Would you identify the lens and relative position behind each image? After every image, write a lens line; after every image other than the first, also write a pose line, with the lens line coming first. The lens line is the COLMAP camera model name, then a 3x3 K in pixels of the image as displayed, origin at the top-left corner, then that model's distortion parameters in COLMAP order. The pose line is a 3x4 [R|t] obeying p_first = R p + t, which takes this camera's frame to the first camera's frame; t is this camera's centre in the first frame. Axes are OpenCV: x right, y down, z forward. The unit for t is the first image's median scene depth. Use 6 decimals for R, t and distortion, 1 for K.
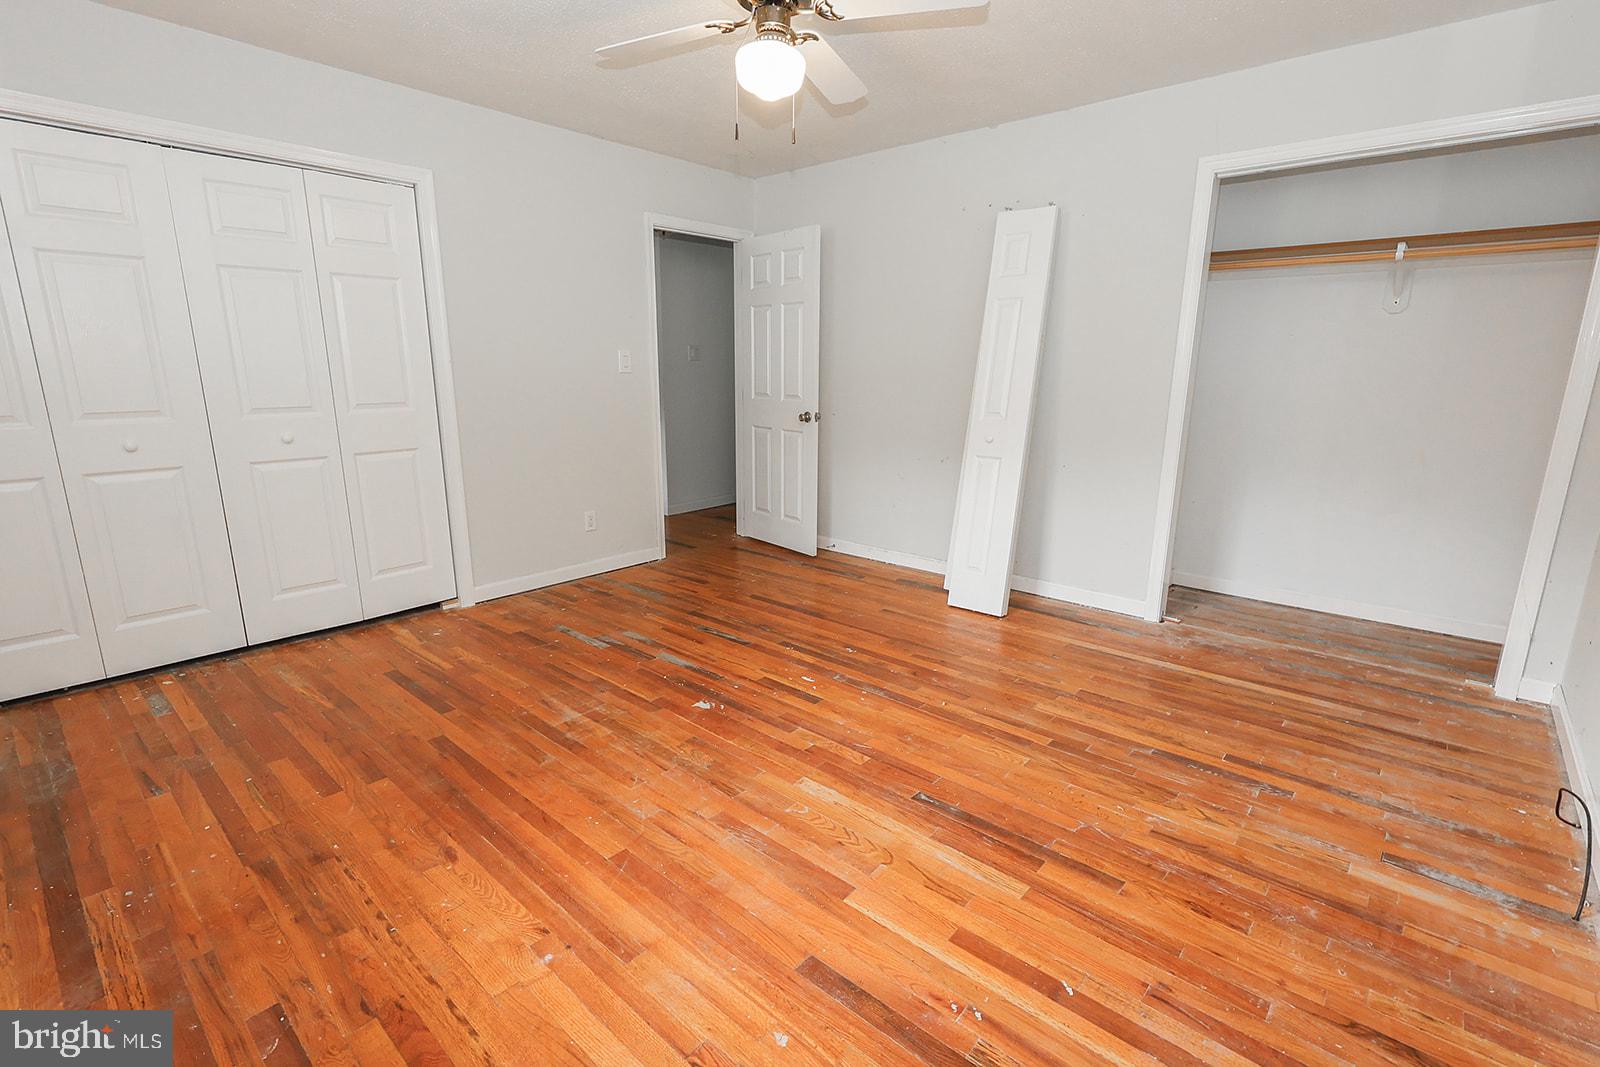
lens RADIAL K [[735.1, 0, 789.4], [0, 735.1, 527.9], [0, 0, 1]] dist [-0.004126, 0.000535]
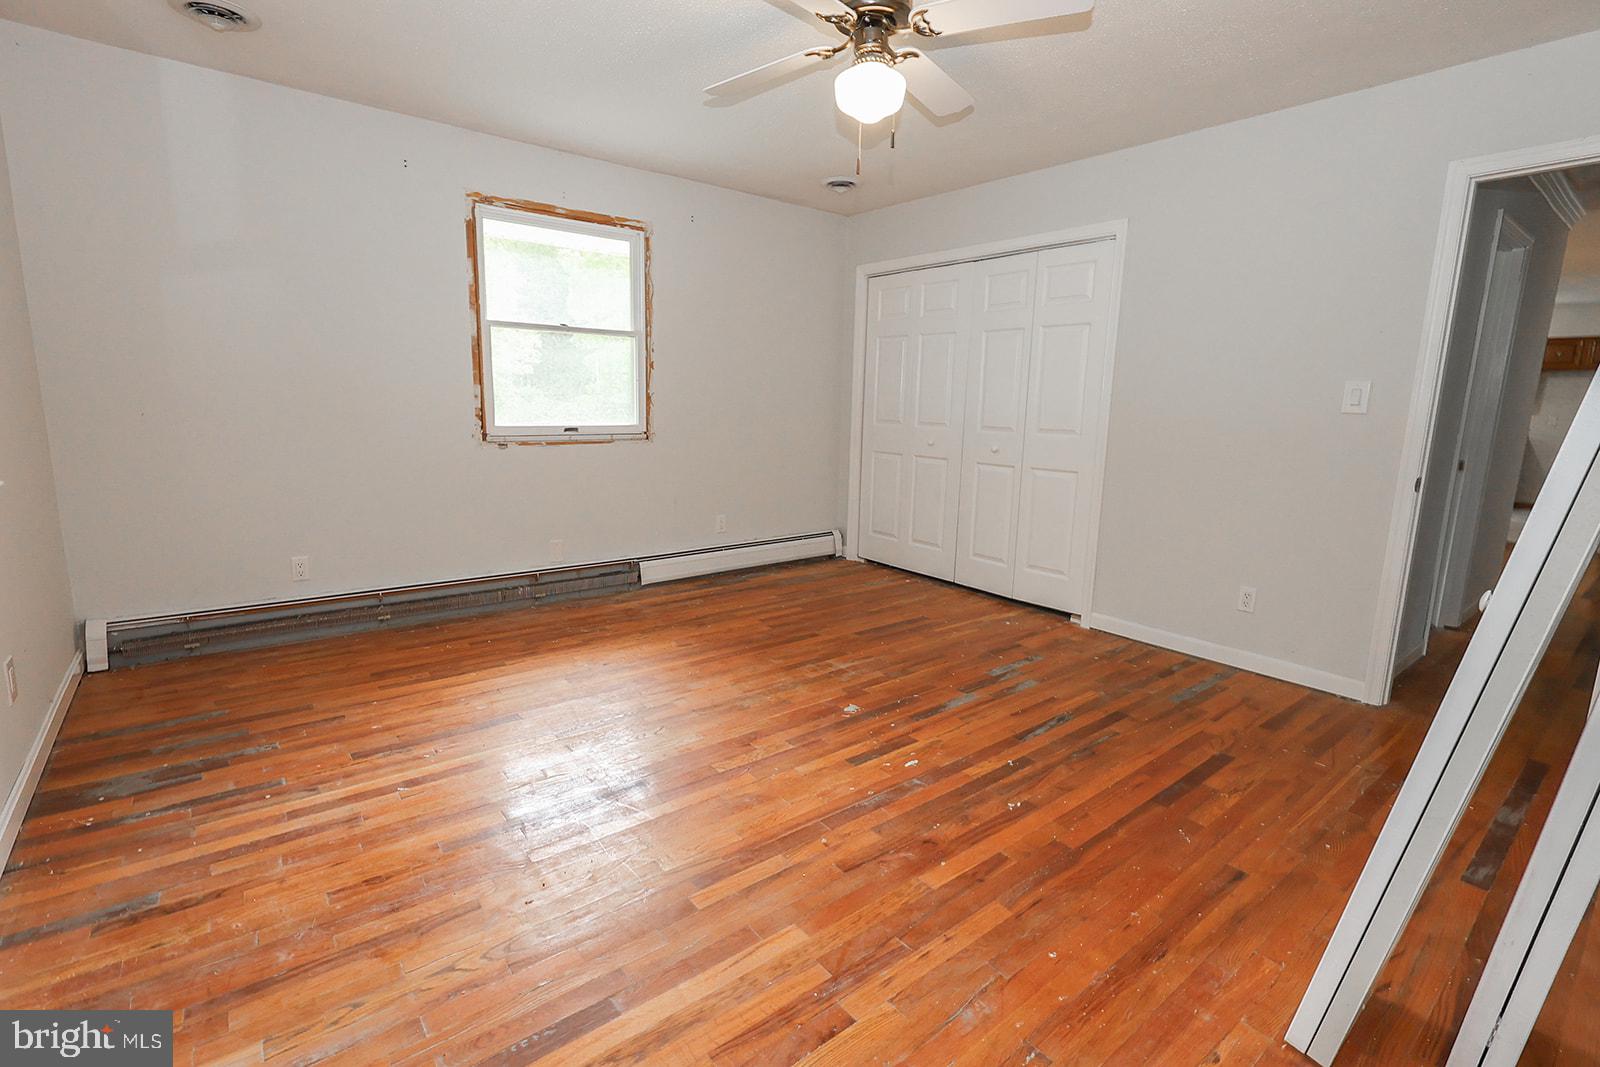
lens RADIAL K [[735.1, 0, 801.9], [0, 735.1, 529.5], [0, 0, 1]] dist [-0.004126, 0.000535]
pose [[-0.162973, 0.164537, -0.972814, 0.863771], [-0.239087, 0.950022, 0.200736, -0.193882], [0.957224, 0.265302, -0.115489, 0.971408]]
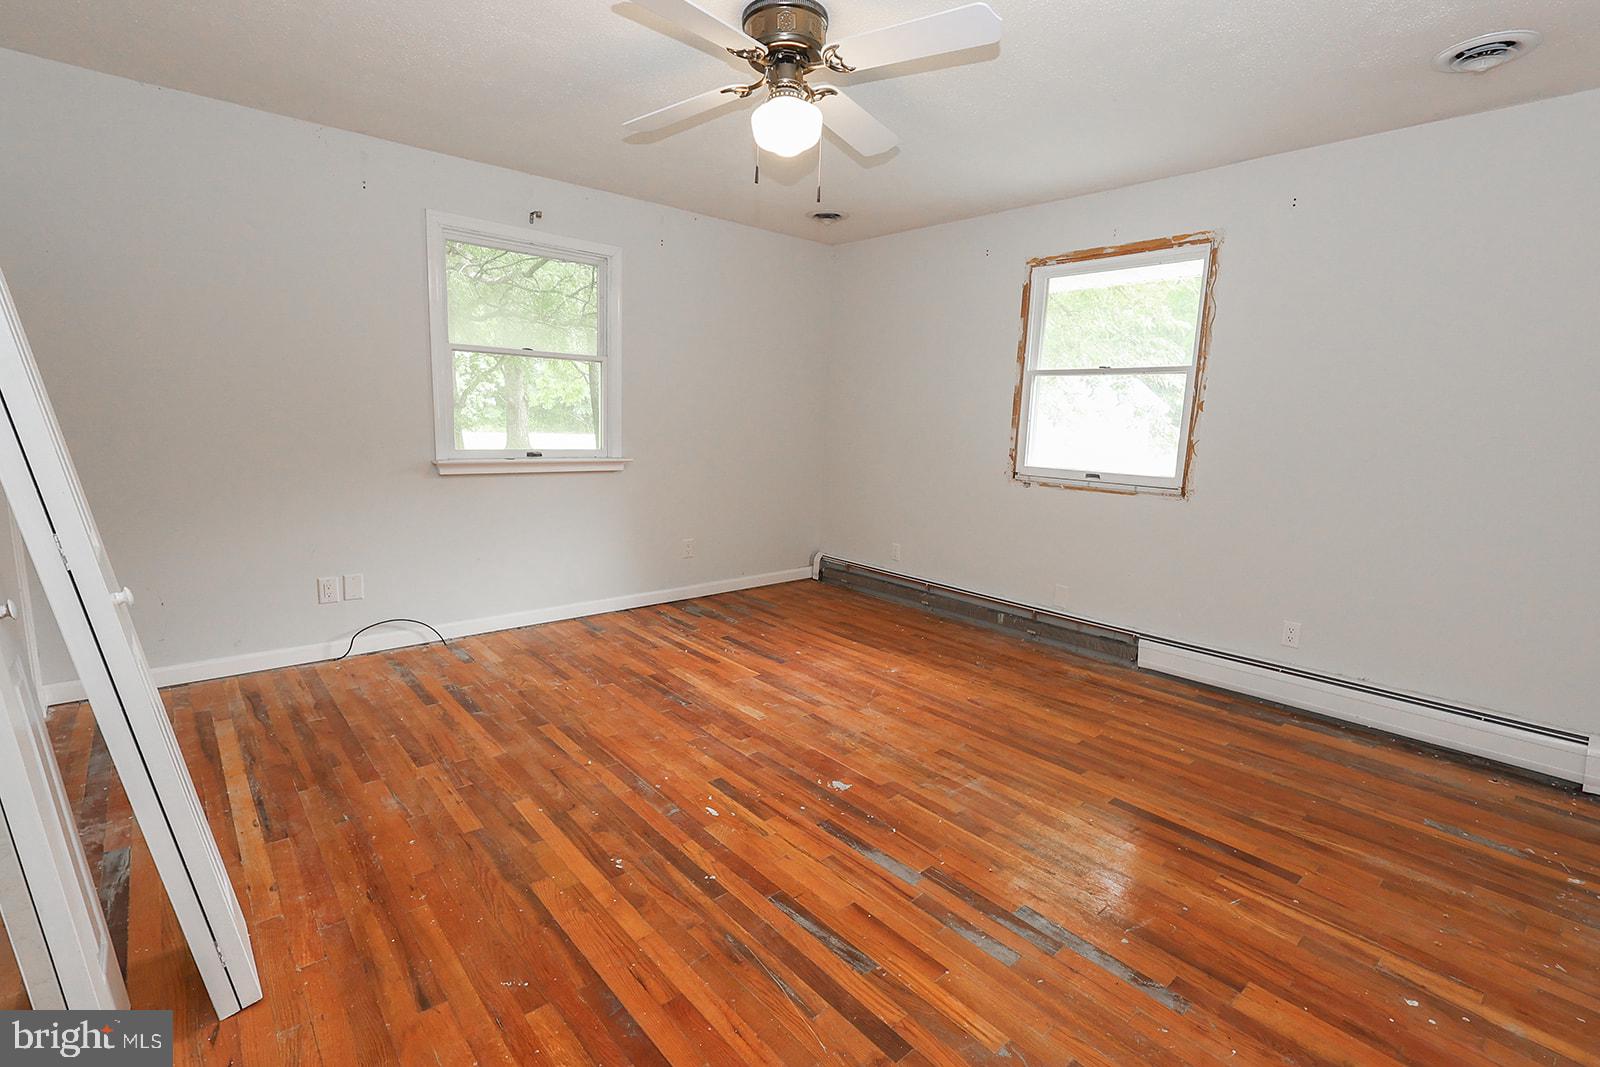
lens RADIAL K [[735.1, 0, 789.6], [0, 735.1, 527.0], [0, 0, 1]] dist [-0.004126, 0.000535]
pose [[-0.991227, -0.056299, 0.119578, -0.144736], [-0.009146, 0.931788, 0.362887, -0.393273], [-0.131852, 0.358609, -0.924129, 1.723616]]
